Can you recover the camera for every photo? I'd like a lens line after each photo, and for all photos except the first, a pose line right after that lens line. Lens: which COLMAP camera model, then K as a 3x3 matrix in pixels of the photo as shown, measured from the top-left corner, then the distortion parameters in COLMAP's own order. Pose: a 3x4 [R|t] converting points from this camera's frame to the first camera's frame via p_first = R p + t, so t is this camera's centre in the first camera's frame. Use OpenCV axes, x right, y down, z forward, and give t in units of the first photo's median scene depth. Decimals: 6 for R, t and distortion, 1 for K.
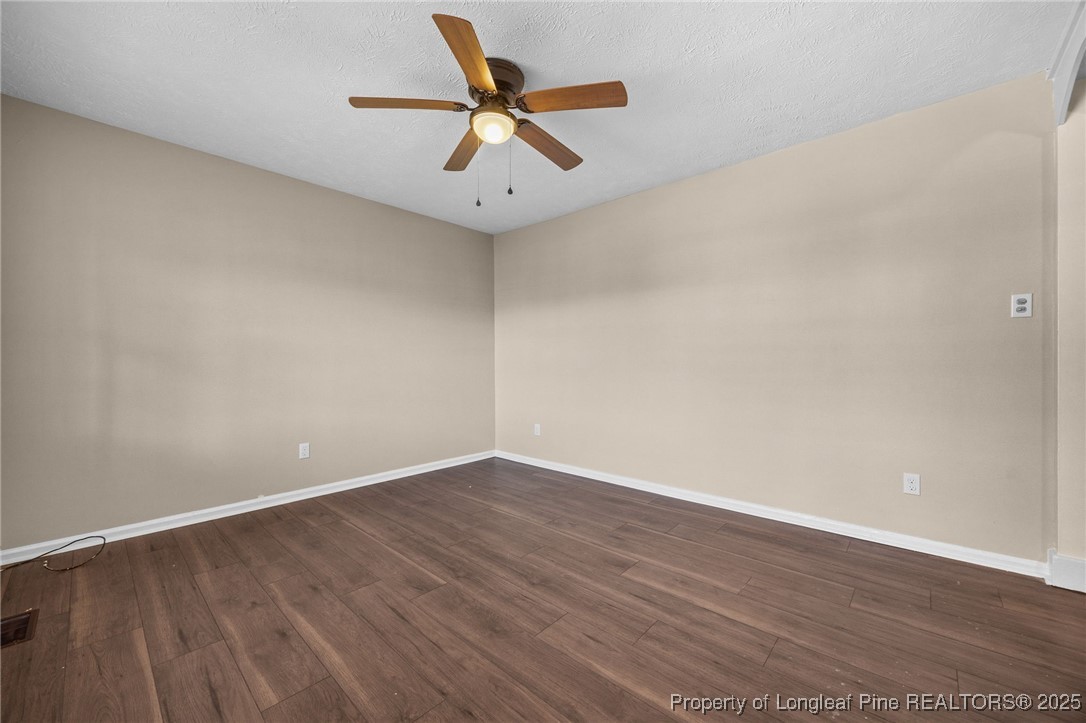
lens RADIAL K [[414.1, 0, 544.6], [0, 414.1, 359.8], [0, 0, 1]] dist [-0.002234, 0.000175]
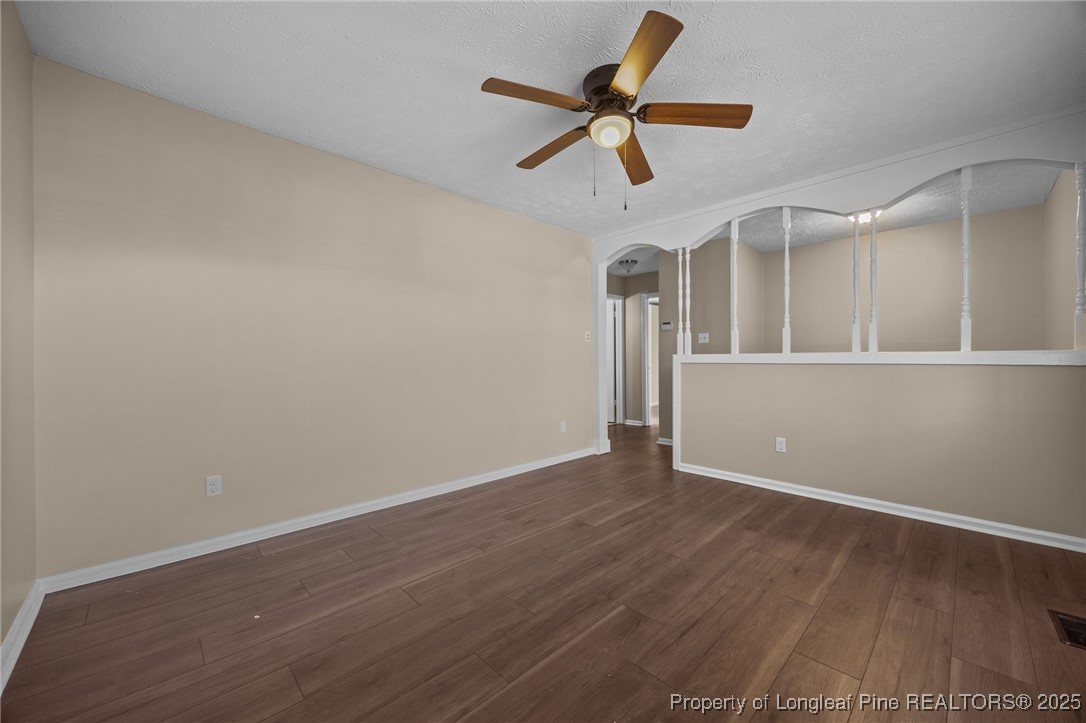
lens RADIAL K [[414.1, 0, 545.5], [0, 414.1, 360.3], [0, 0, 1]] dist [-0.002234, 0.000175]
pose [[0.064104, 0.003466, 0.997937, -0.974368], [0.000942, 0.999993, -0.003534, 0.005296], [-0.997943, 0.001167, 0.064100, 0.937637]]
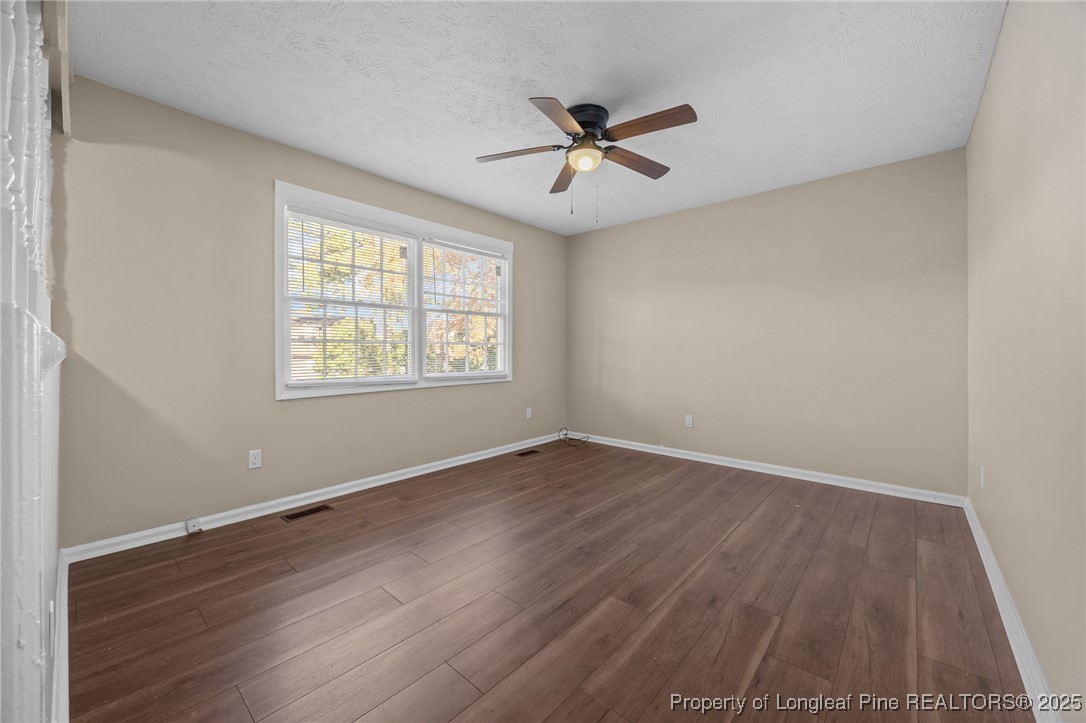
lens RADIAL K [[414.1, 0, 553.5], [0, 414.1, 346.2], [0, 0, 1]] dist [-0.002234, 0.000175]
pose [[0.031227, -0.008700, -0.999474, 0.926691], [0.001658, 0.999961, -0.008653, 0.000453], [0.999511, -0.001387, 0.031241, 0.747250]]
